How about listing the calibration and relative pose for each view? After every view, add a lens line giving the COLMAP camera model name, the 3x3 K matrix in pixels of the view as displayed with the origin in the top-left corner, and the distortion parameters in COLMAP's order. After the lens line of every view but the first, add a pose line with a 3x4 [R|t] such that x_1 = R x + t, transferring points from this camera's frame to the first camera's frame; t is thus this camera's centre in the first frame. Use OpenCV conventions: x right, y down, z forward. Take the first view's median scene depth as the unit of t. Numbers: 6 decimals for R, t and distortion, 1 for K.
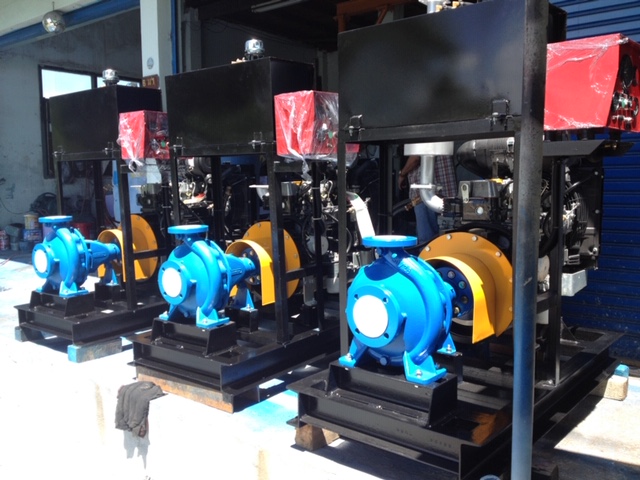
lens RADIAL K [[596.1, 0, 320.0], [0, 596.1, 240.0], [0, 0, 1]] dist [0.108976, -0.182248]
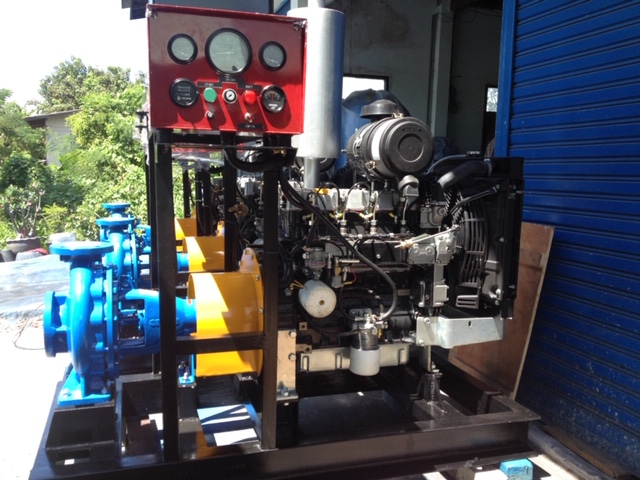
lens RADIAL K [[596.1, 0, 320.0], [0, 596.1, 240.0], [0, 0, 1]] dist [0.108976, -0.182248]
pose [[0.848632, 0.090178, -0.521241, 0.619798], [-0.084733, 0.995812, 0.034329, -0.050543], [0.522153, 0.015034, 0.852719, 0.264316]]
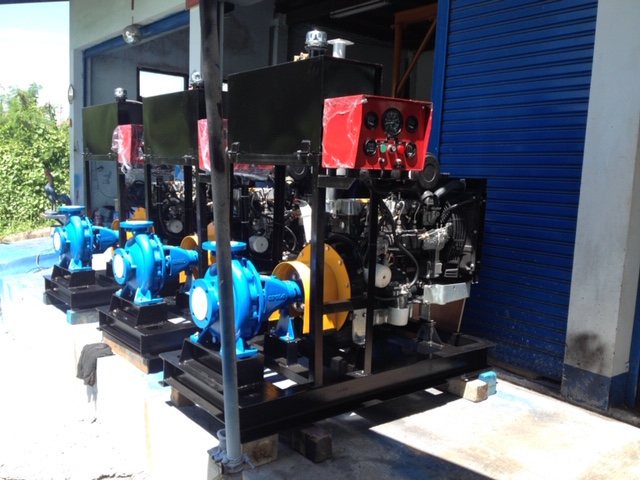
lens RADIAL K [[596.1, 0, 320.0], [0, 596.1, 240.0], [0, 0, 1]] dist [0.108976, -0.182248]
pose [[0.976887, 0.067954, -0.202668, 0.387214], [-0.065272, 0.997669, 0.019897, -0.033724], [0.203548, -0.006209, 0.979045, -0.134787]]
